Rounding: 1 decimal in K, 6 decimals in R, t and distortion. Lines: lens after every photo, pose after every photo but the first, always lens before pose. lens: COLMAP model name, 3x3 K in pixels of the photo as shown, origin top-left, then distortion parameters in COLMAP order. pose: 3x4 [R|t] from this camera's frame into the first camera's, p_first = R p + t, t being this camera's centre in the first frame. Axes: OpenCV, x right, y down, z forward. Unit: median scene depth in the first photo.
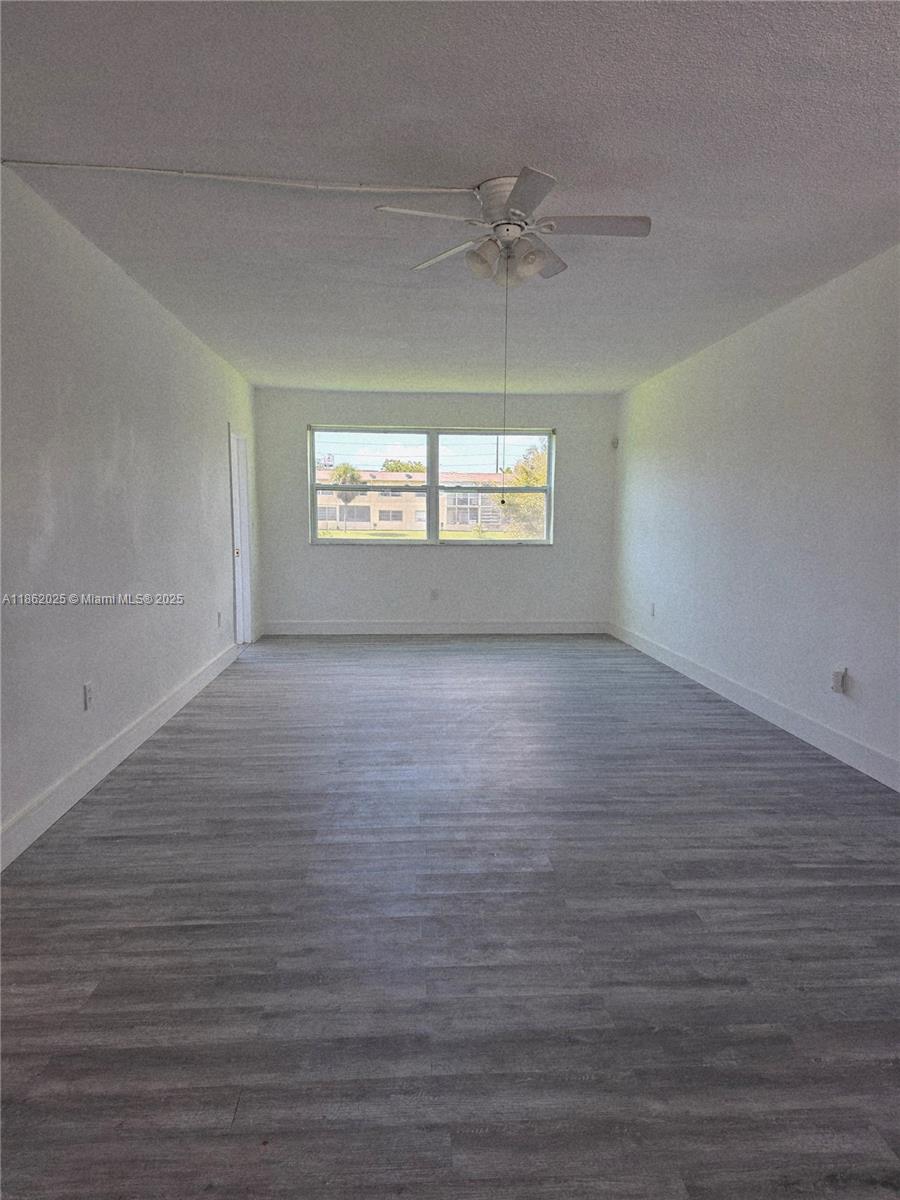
lens RADIAL K [[806.8, 0, 450.0], [0, 806.8, 600.0], [0, 0, 1]] dist [0.109788, -0.002588]
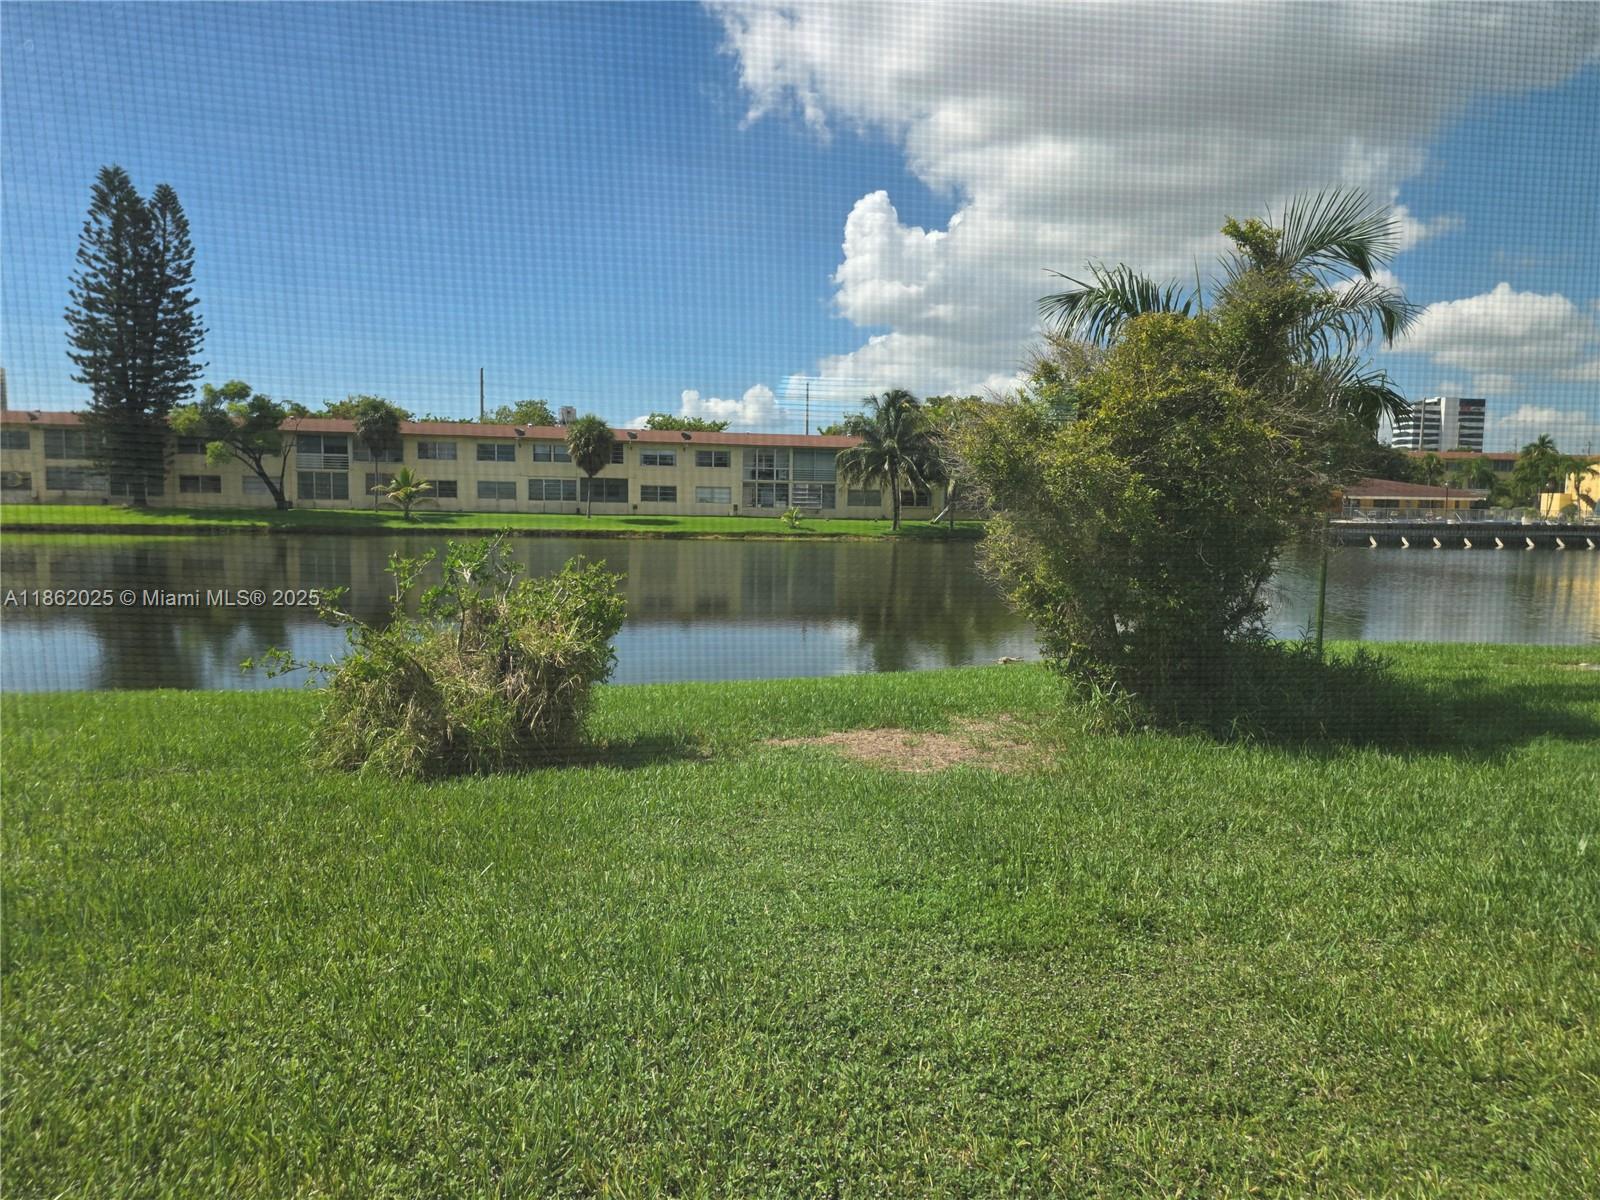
lens RADIAL K [[1102.8, 0, 837.7], [0, 1102.8, 594.8], [0, 0, 1]] dist [-0.000769, 0.029806]
pose [[0.996026, 0.004303, 0.088960, -0.145082], [-0.003090, 0.999900, -0.013766, -0.185001], [-0.089011, 0.013436, 0.995940, 1.726169]]
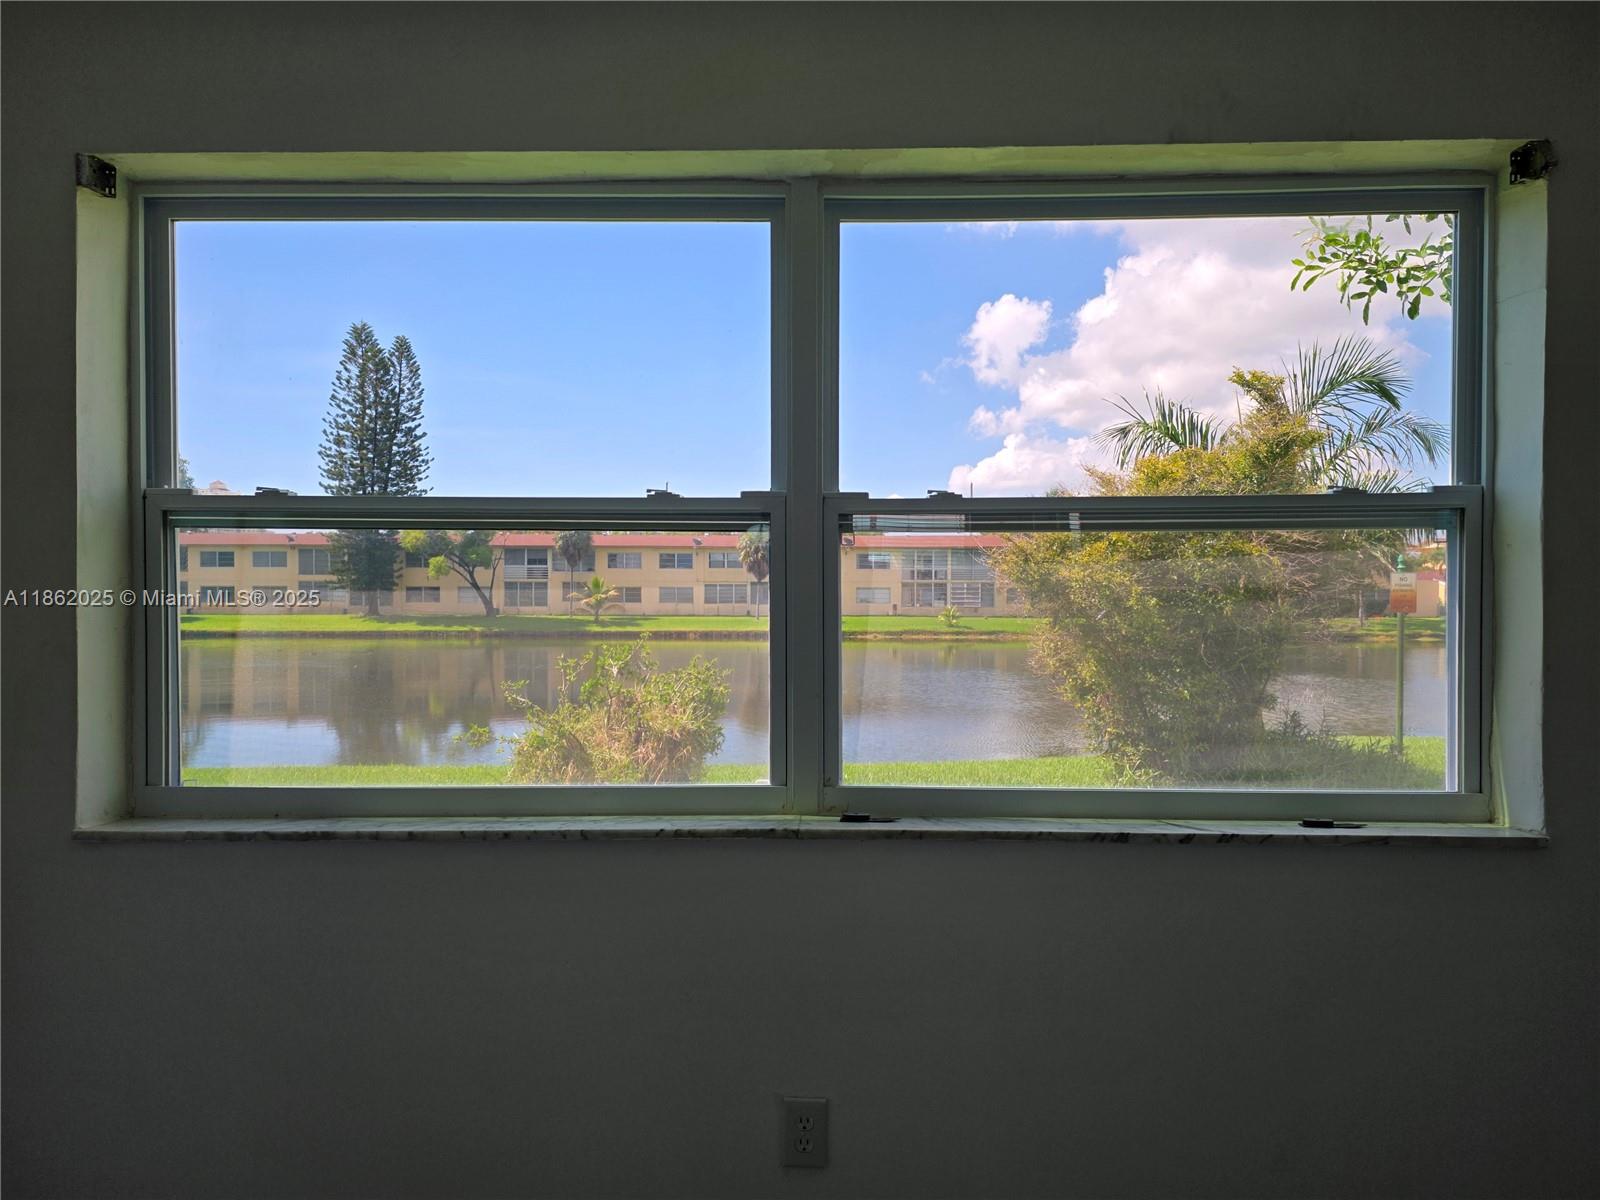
lens RADIAL K [[1075.8, 0, 800.0], [0, 1075.8, 600.0], [0, 0, 1]] dist [0.109788, -0.002588]
pose [[0.995088, -0.005100, -0.098865, 0.004534], [-0.004619, 0.995192, -0.097830, -0.170417], [0.098889, 0.097806, 0.990280, 1.373206]]
